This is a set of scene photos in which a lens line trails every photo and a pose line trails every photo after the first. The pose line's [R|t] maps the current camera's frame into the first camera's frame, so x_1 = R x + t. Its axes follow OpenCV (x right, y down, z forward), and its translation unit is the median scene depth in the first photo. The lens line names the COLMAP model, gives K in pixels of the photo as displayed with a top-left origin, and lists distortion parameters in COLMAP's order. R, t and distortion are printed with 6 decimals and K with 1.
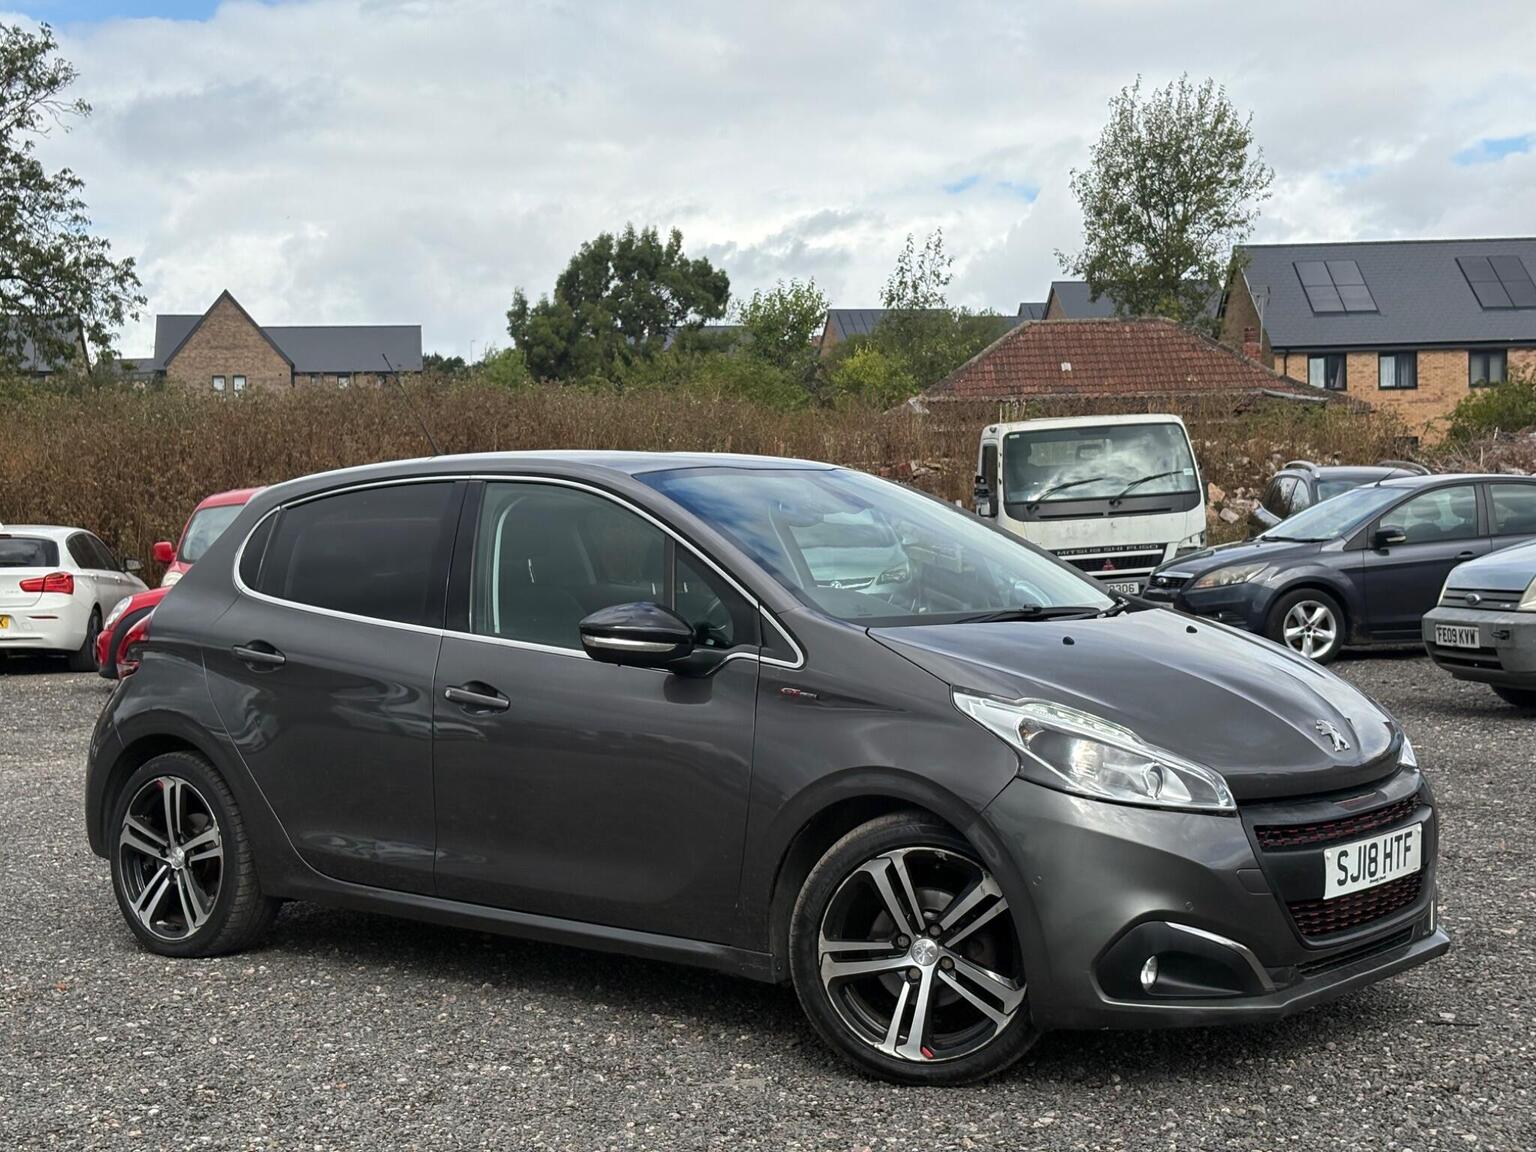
lens RADIAL K [[2268.0, 0, 769.3], [0, 2268.0, 590.9], [0, 0, 1]] dist [0.232919, -0.954264]
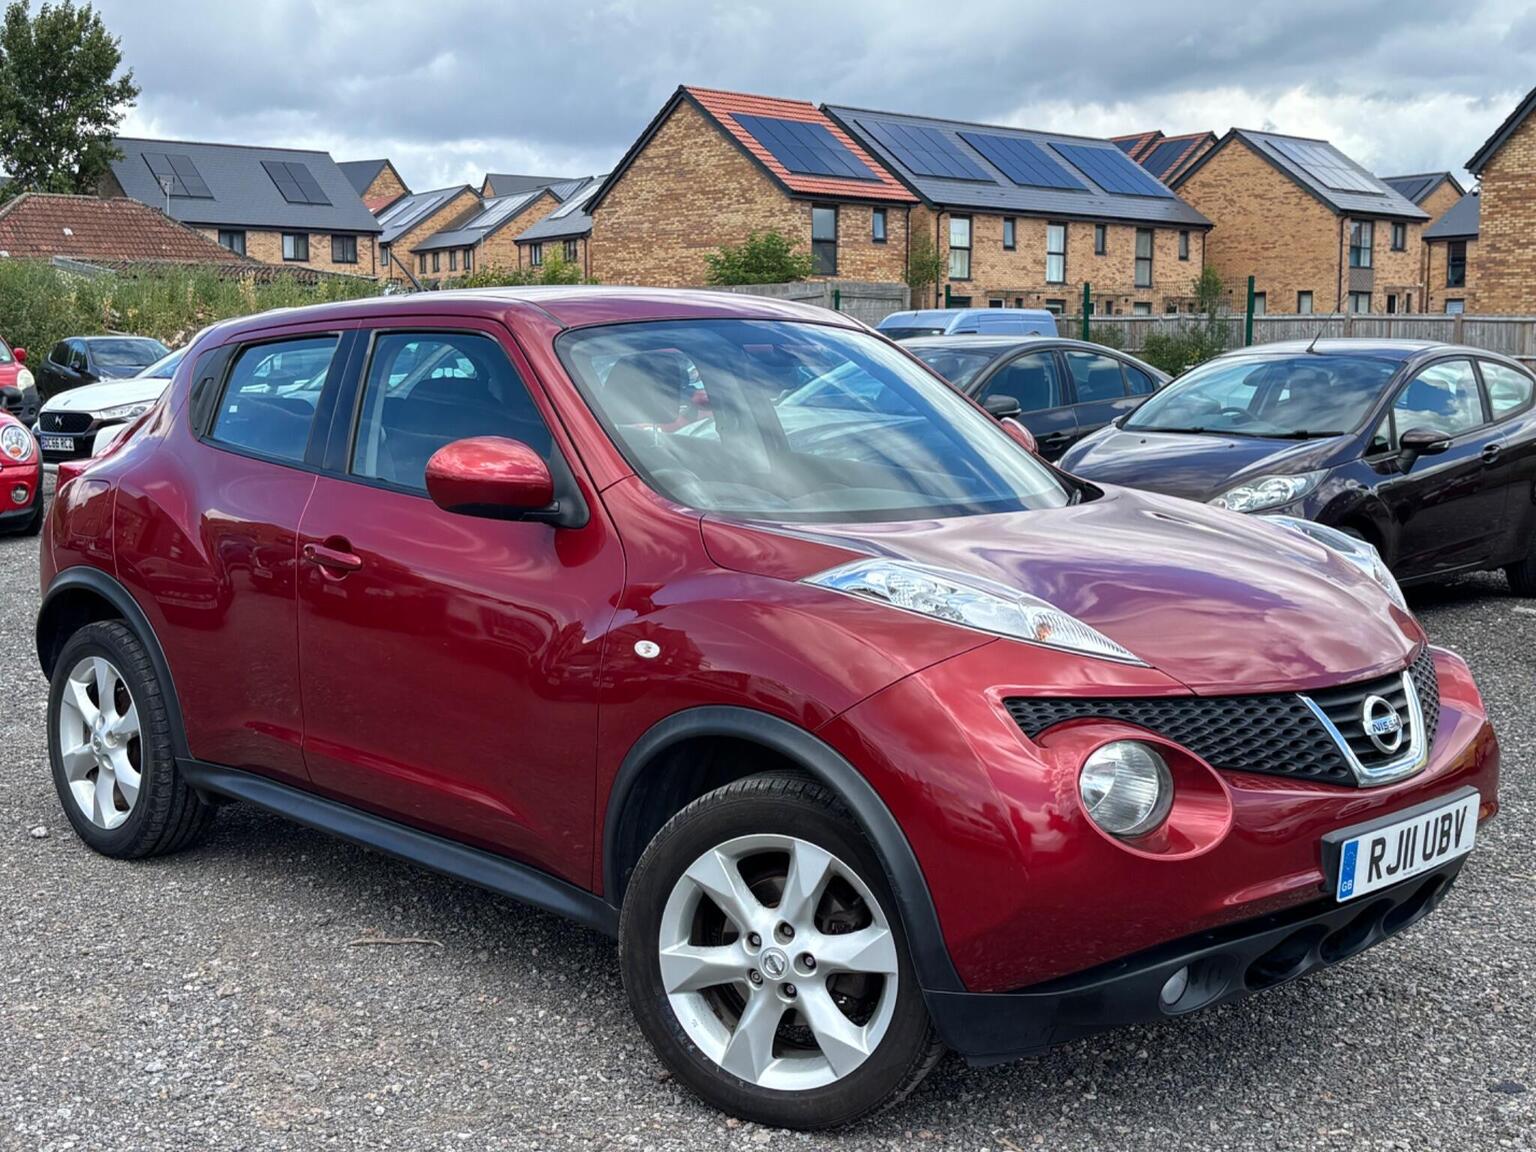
lens RADIAL K [[1909.7, 0, 774.7], [0, 1909.7, 602.6], [0, 0, 1]] dist [0.184475, -0.631972]
pose [[0.794970, -0.050263, 0.604563, -0.163948], [-0.006985, 0.995737, 0.091970, 0.005965], [-0.606609, -0.077336, 0.791230, -0.097947]]
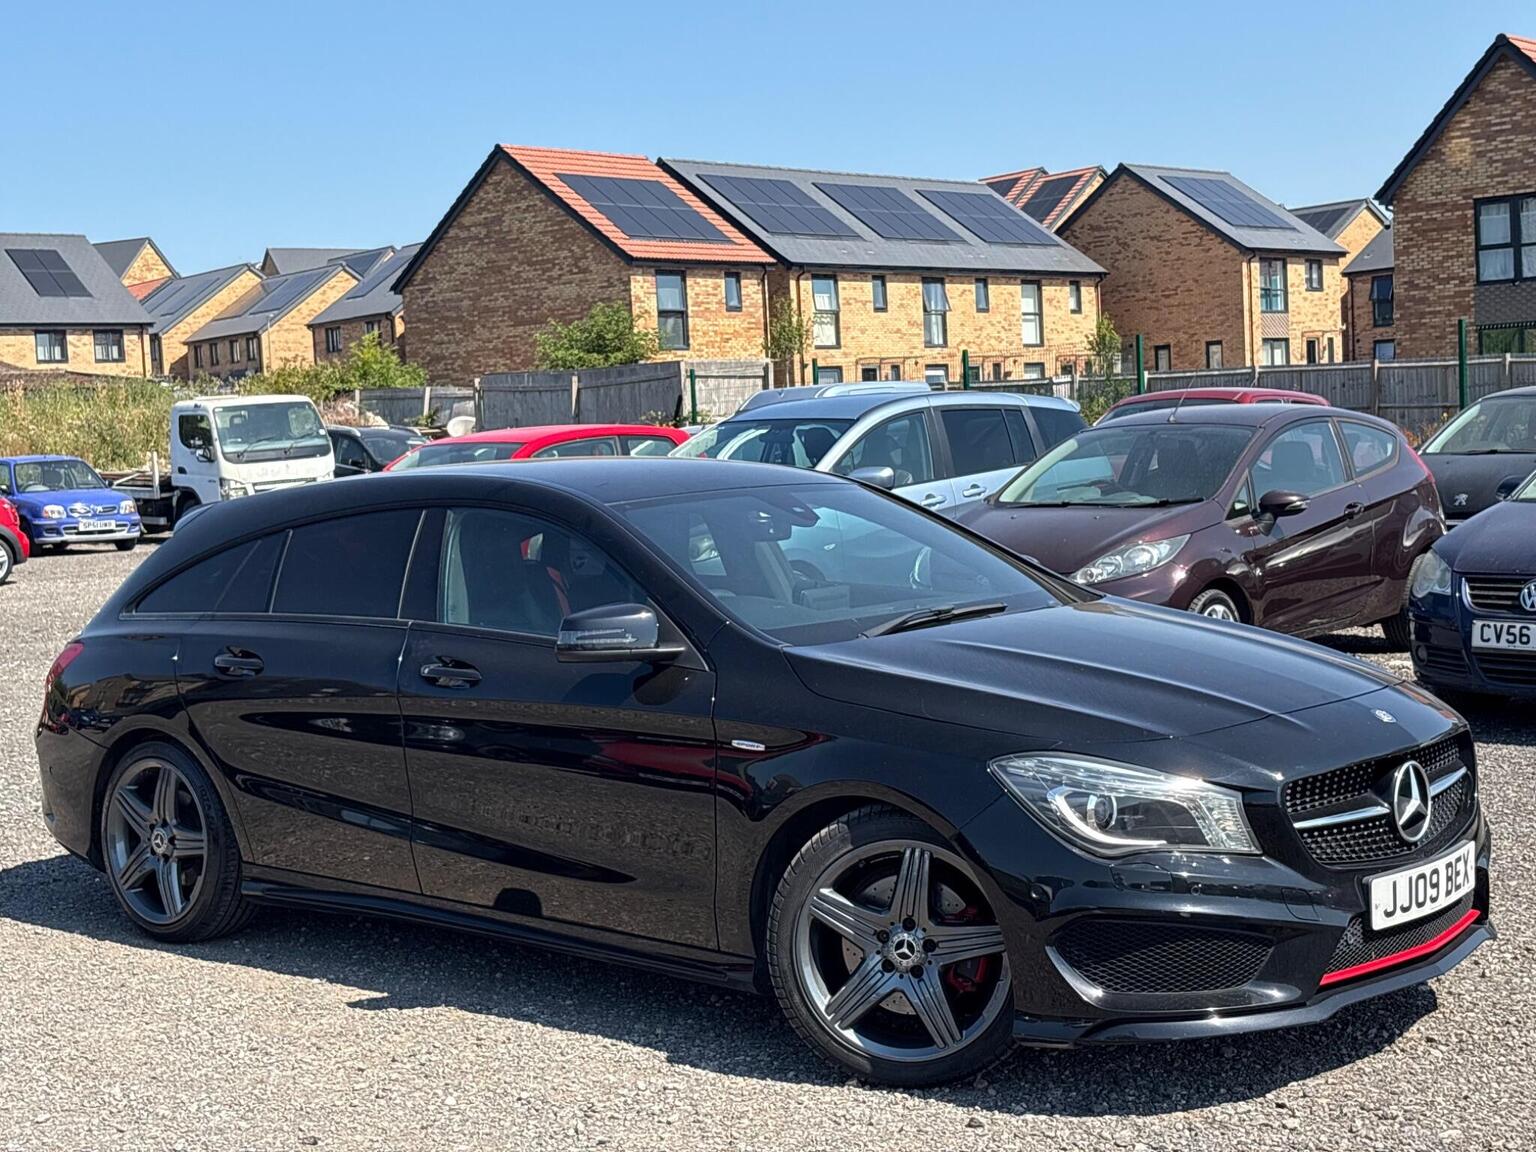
lens RADIAL K [[2262.2, 0, 766.0], [0, 2262.2, 580.4], [0, 0, 1]] dist [0.239725, -1.059684]
pose [[0.753772, -0.054015, 0.654912, -0.180530], [0.046981, 0.998495, 0.028281, 0.006029], [-0.655455, 0.009451, 0.755175, -0.116226]]
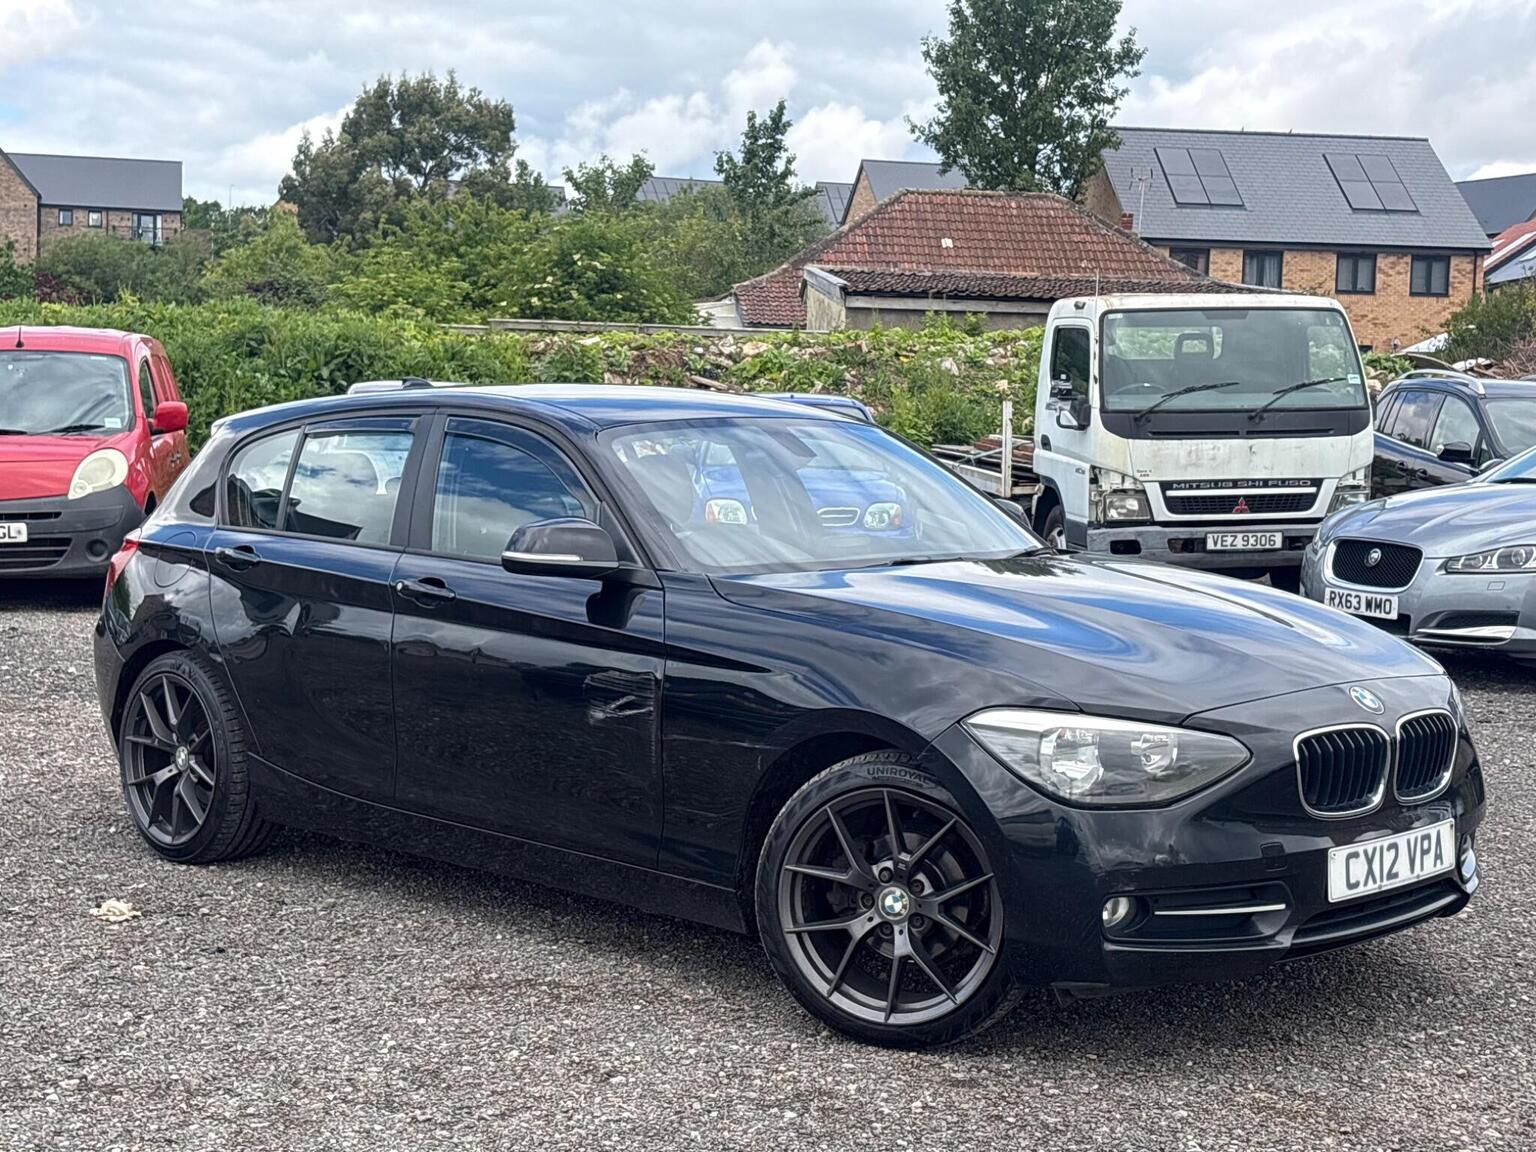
lens RADIAL K [[2270.5, 0, 757.0], [0, 2270.5, 570.3], [0, 0, 1]] dist [0.242717, -1.011646]
pose [[0.993636, 0.045103, 0.103211, -0.020835], [-0.049719, 0.997855, 0.042589, -0.003979], [-0.101069, -0.047449, 0.993747, 0.086106]]
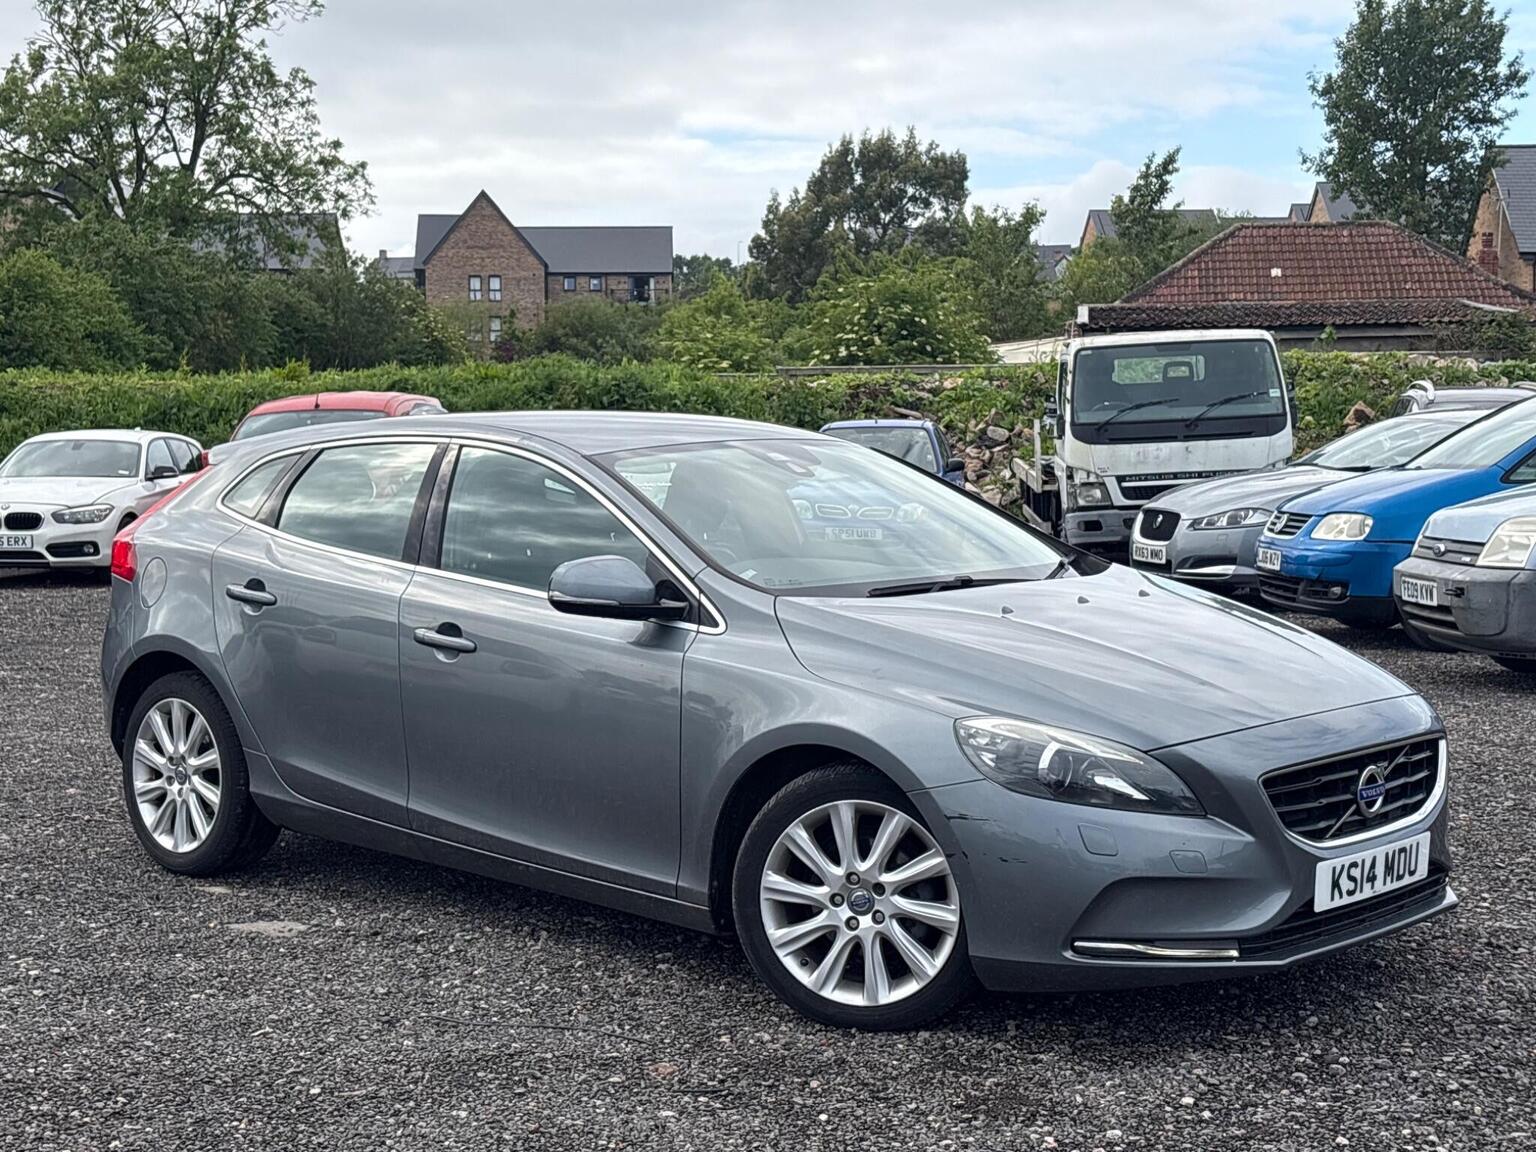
lens RADIAL K [[2264.1, 0, 767.5], [0, 2264.1, 590.7], [0, 0, 1]] dist [0.227689, -0.906741]
pose [[0.992643, 0.024962, -0.118477, 0.025974], [-0.019858, 0.998831, 0.044065, -0.002491], [0.119438, -0.041388, 0.991979, 0.014577]]
